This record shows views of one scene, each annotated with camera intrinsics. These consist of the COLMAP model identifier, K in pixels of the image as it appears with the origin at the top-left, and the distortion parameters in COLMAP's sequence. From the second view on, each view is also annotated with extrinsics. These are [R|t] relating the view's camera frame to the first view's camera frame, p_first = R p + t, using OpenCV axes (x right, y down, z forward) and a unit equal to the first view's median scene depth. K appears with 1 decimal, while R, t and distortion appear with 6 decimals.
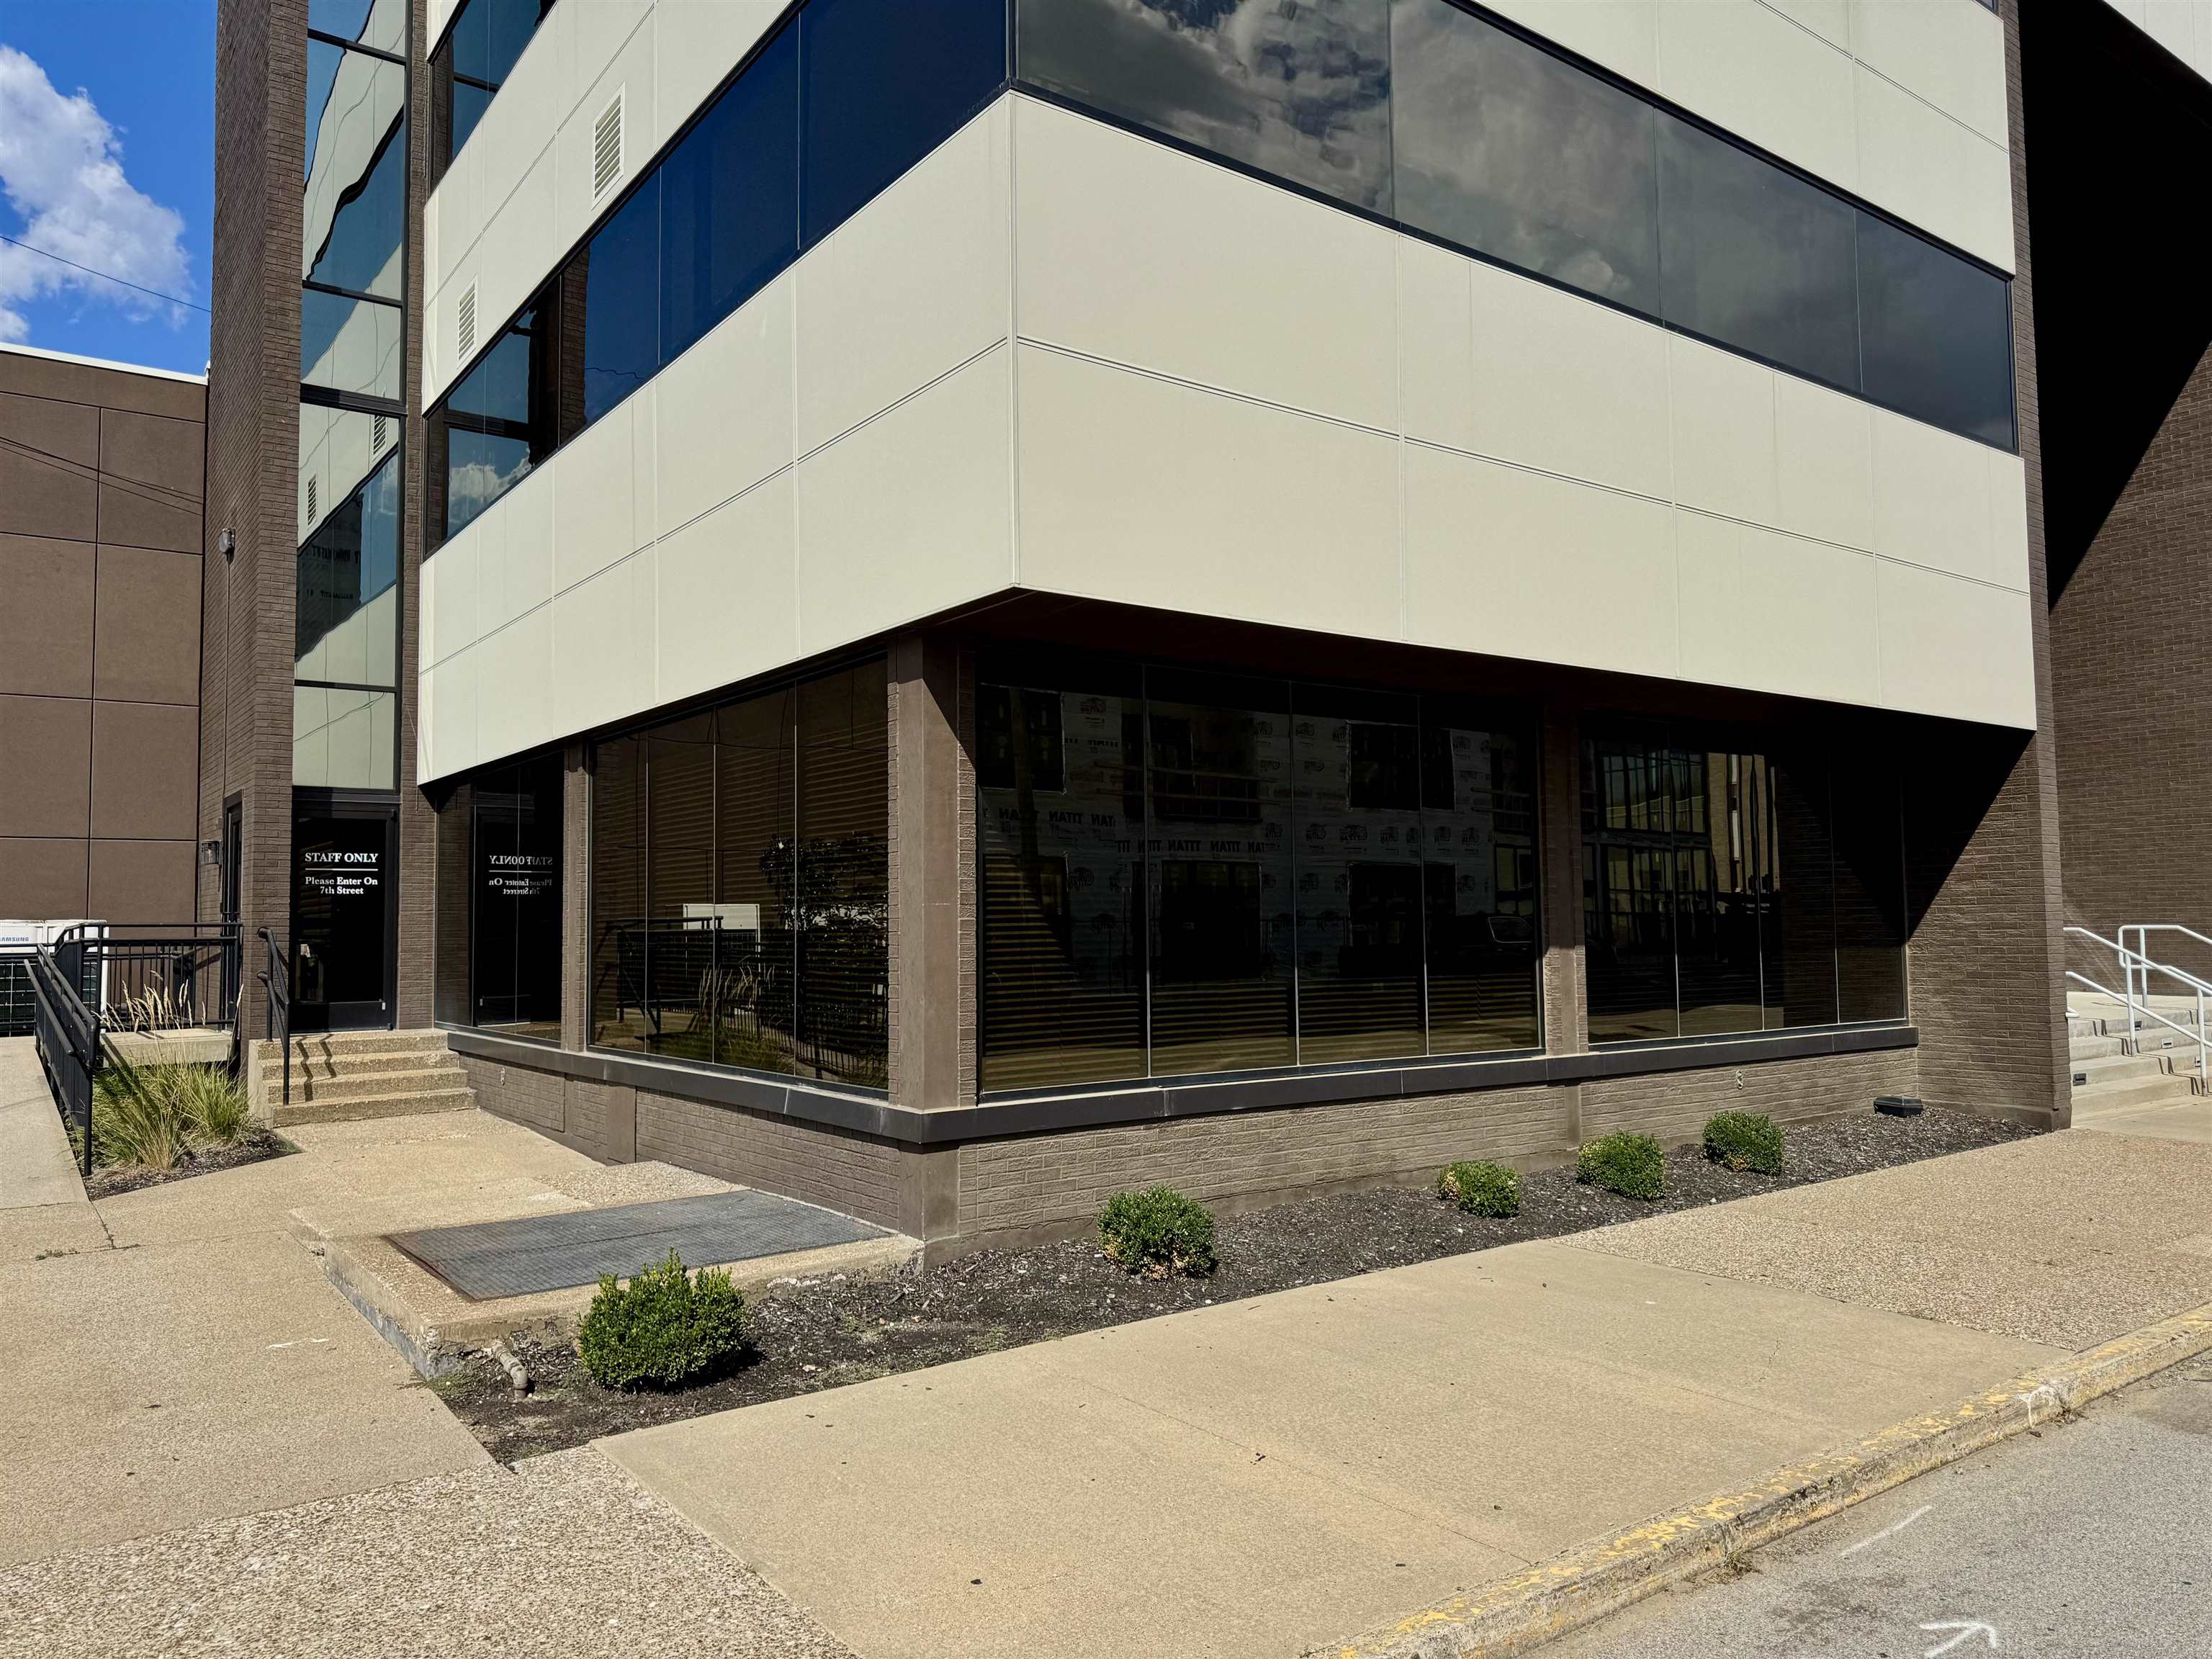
lens RADIAL K [[1568.9, 0, 1102.1], [0, 1568.9, 835.4], [0, 0, 1]] dist [0.008536, -0.010397]
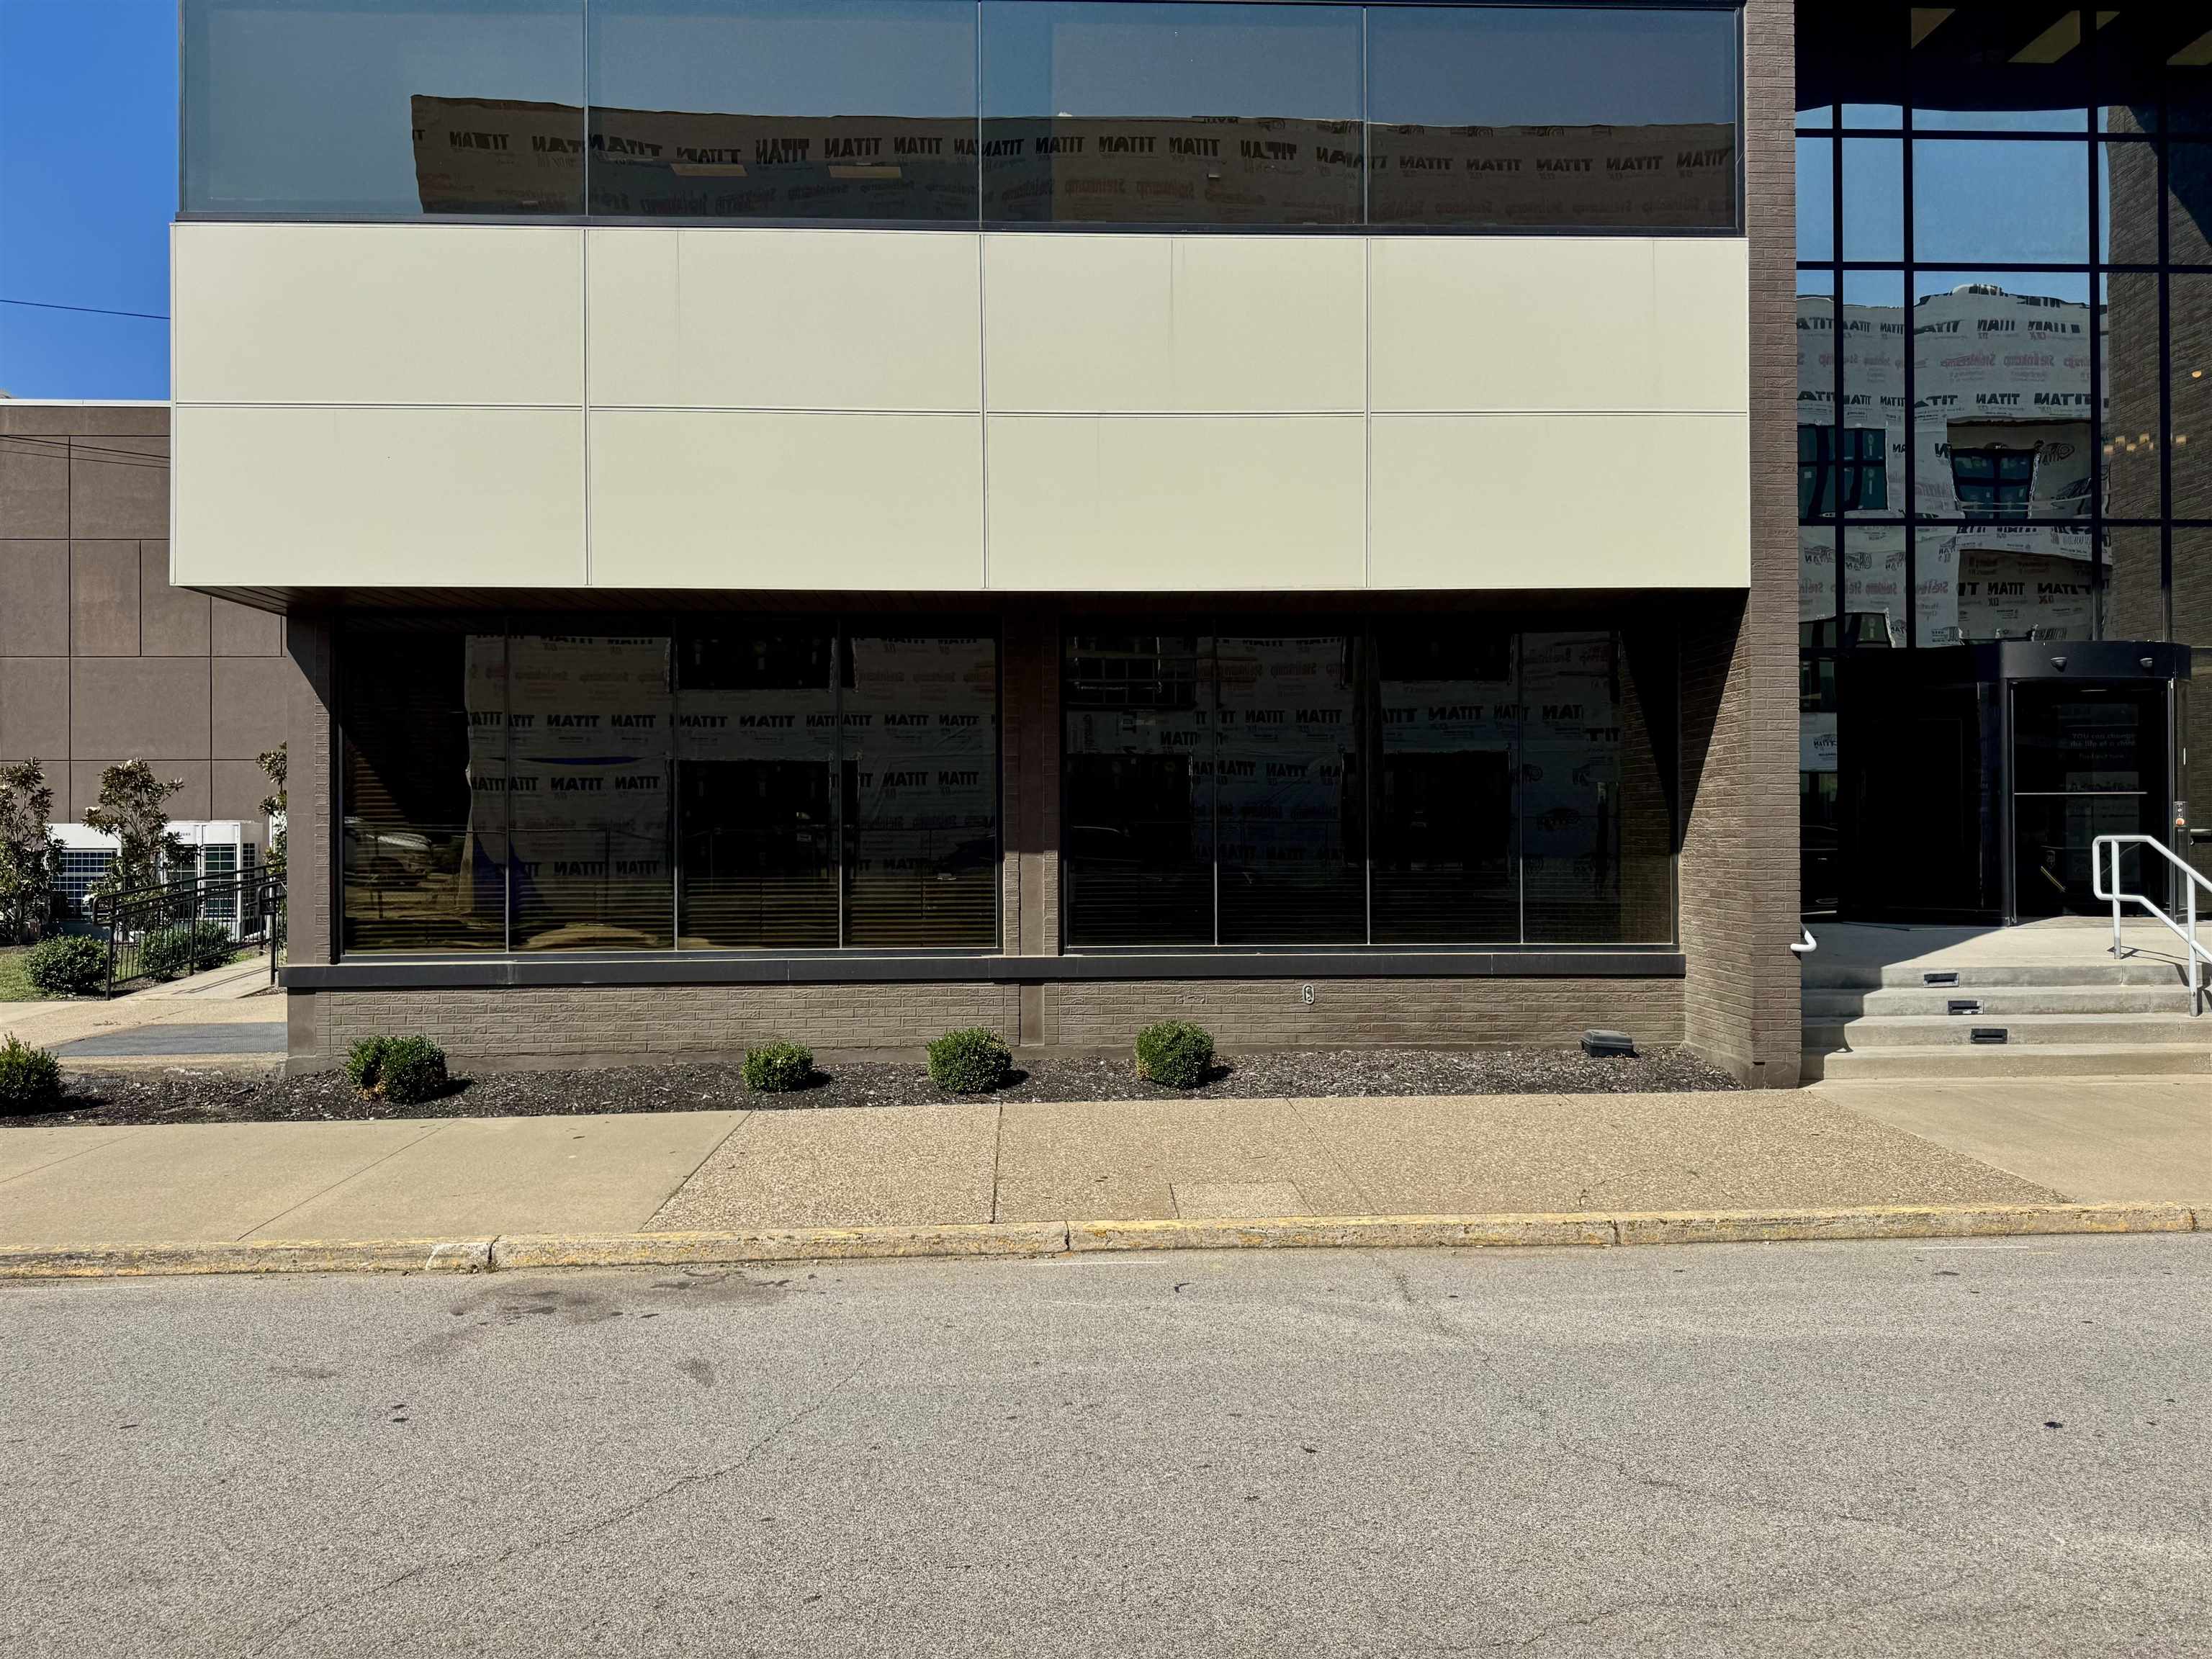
lens RADIAL K [[1568.9, 0, 1103.2], [0, 1568.9, 826.2], [0, 0, 1]] dist [0.008536, -0.010397]
pose [[0.859038, 0.007147, -0.511862, 0.856194], [0.024420, 0.998192, 0.054920, -0.000176], [0.511329, -0.059678, 0.857311, 0.149364]]
